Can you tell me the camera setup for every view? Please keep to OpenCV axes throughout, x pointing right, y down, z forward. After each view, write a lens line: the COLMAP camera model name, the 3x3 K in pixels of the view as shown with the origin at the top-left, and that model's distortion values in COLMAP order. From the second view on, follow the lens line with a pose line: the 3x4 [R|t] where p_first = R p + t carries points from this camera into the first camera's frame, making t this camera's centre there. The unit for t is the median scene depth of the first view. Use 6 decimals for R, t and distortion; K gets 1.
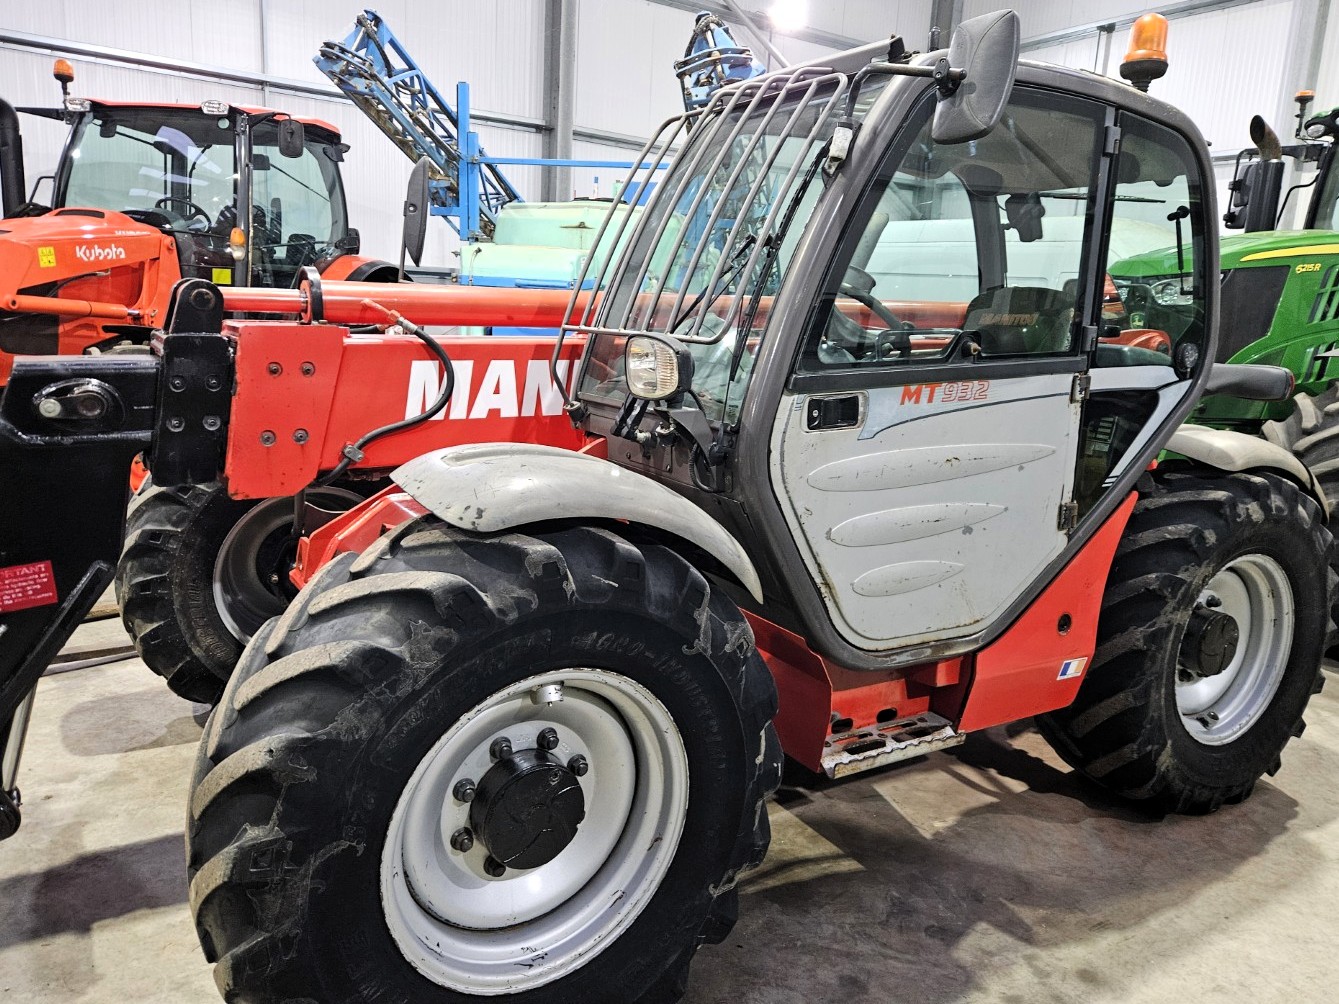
lens RADIAL K [[934.1, 0, 649.1], [0, 934.1, 443.2], [0, 0, 1]] dist [0.042592, 0.000314]
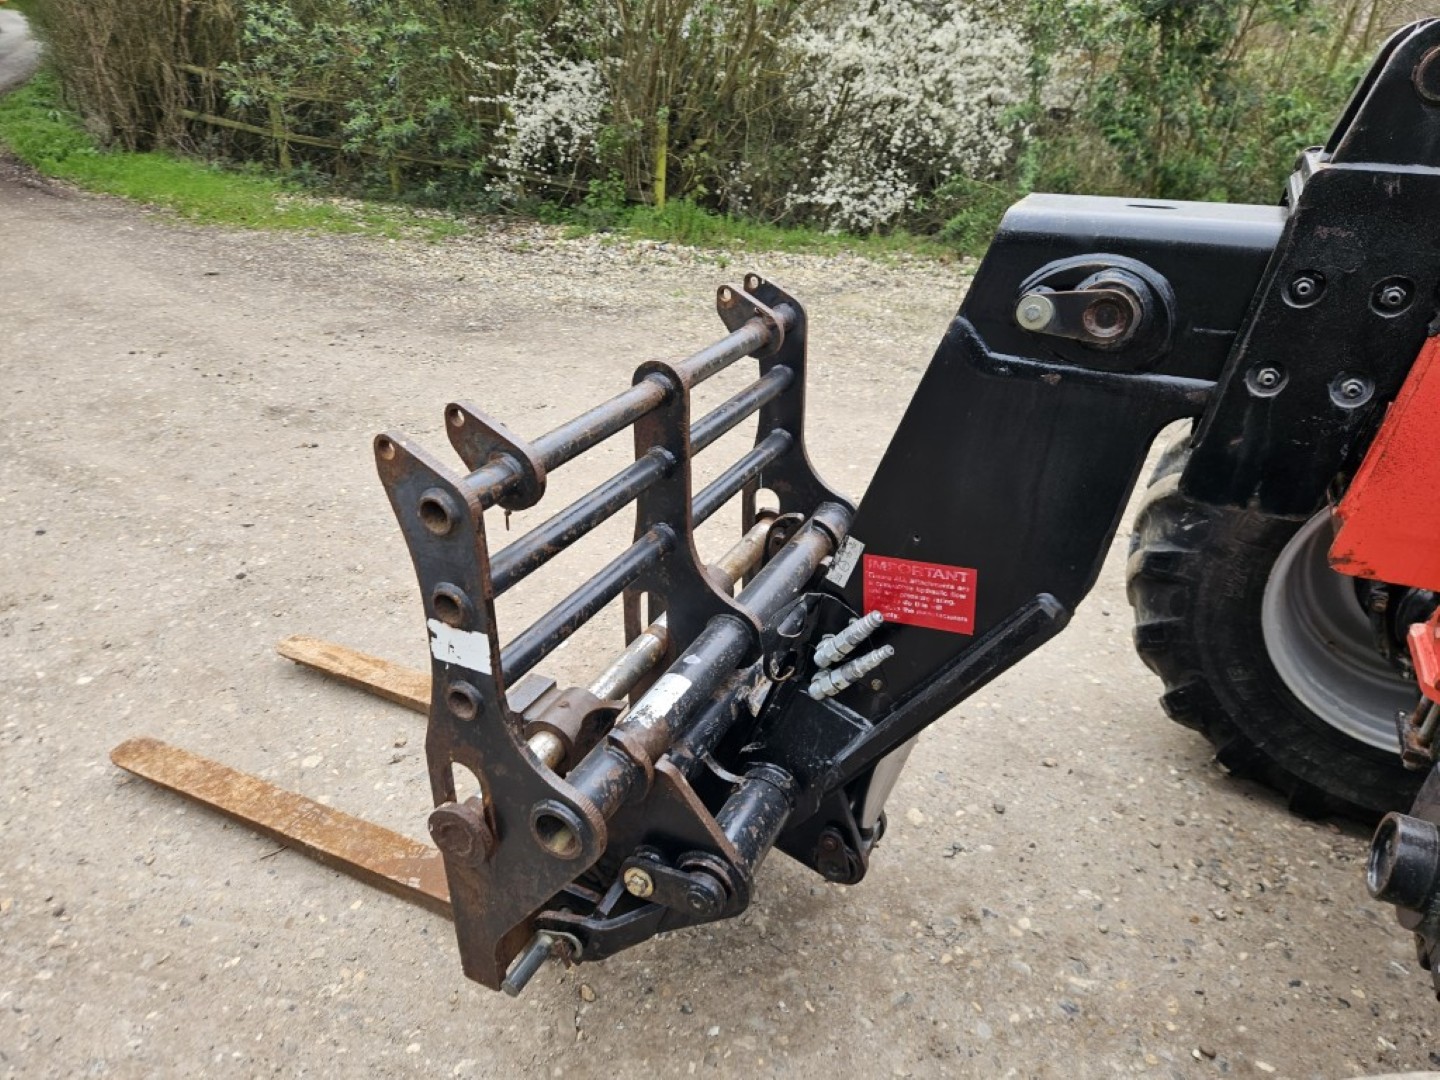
lens RADIAL K [[943.2, 0, 732.9], [0, 943.2, 540.4], [0, 0, 1]] dist [0.060935, -0.040530]
pose [[0.532142, 0.357330, -0.767555, -0.249605], [-0.158482, 0.932589, 0.324285, -0.053370], [0.831690, -0.050922, 0.552900, 0.512972]]
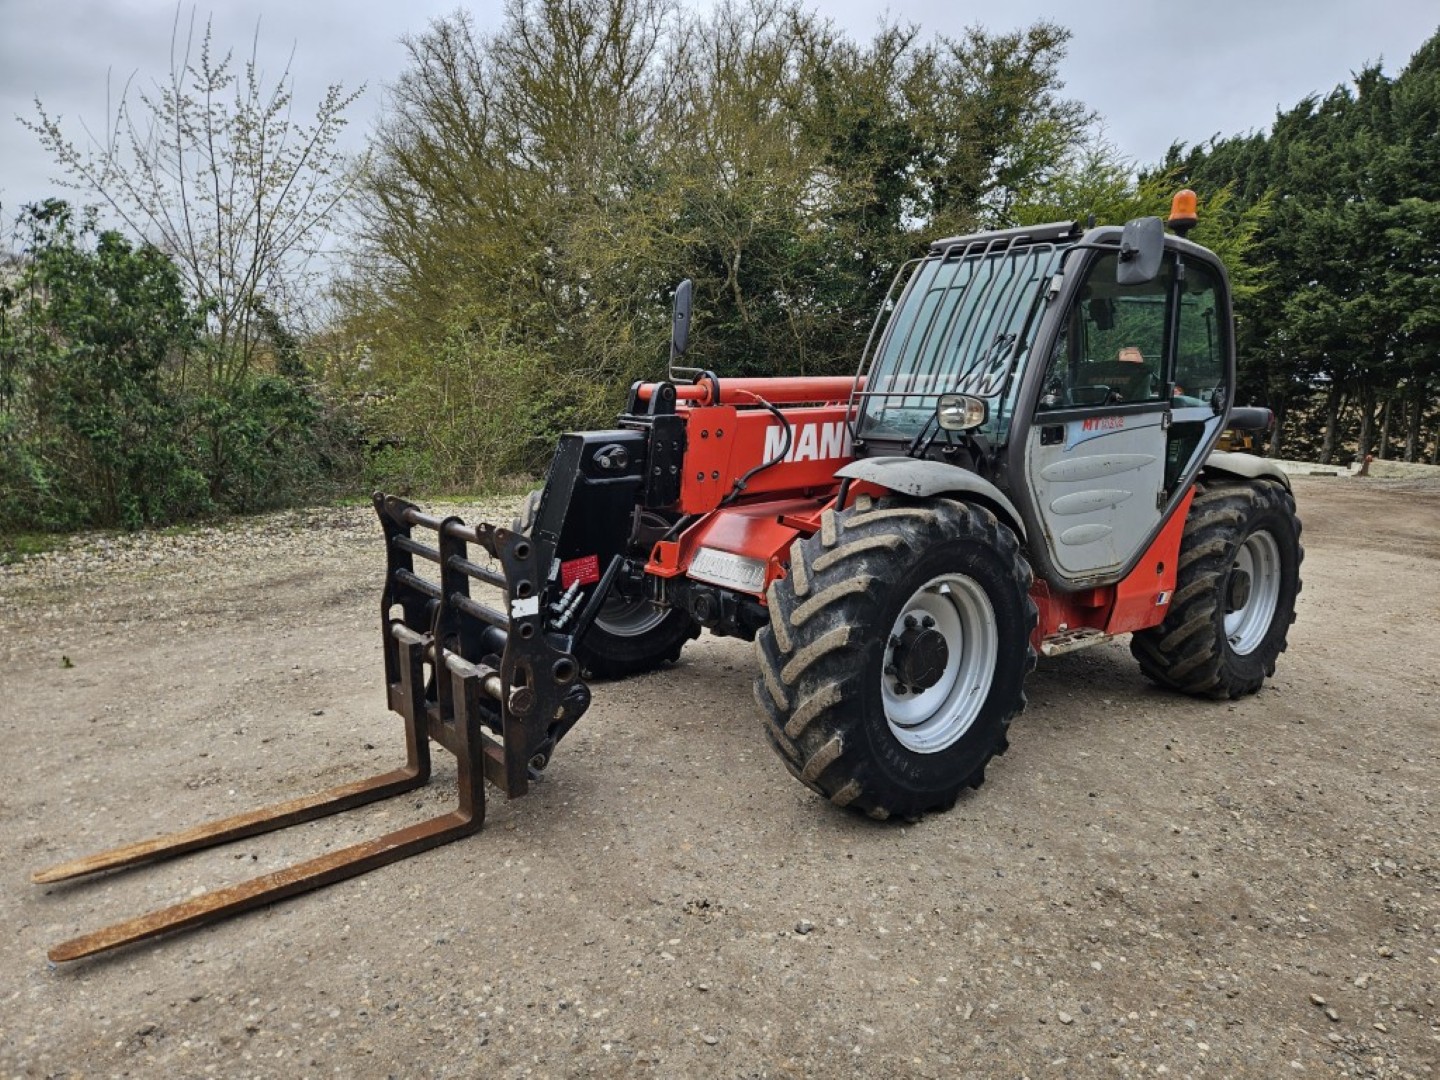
lens RADIAL K [[943.2, 0, 697.7], [0, 943.2, 539.2], [0, 0, 1]] dist [0.060935, -0.040530]
pose [[0.992395, -0.064146, 0.105057, -0.583287], [0.065303, 0.997837, -0.007604, 0.115632], [-0.104342, 0.014406, 0.994437, -0.614480]]
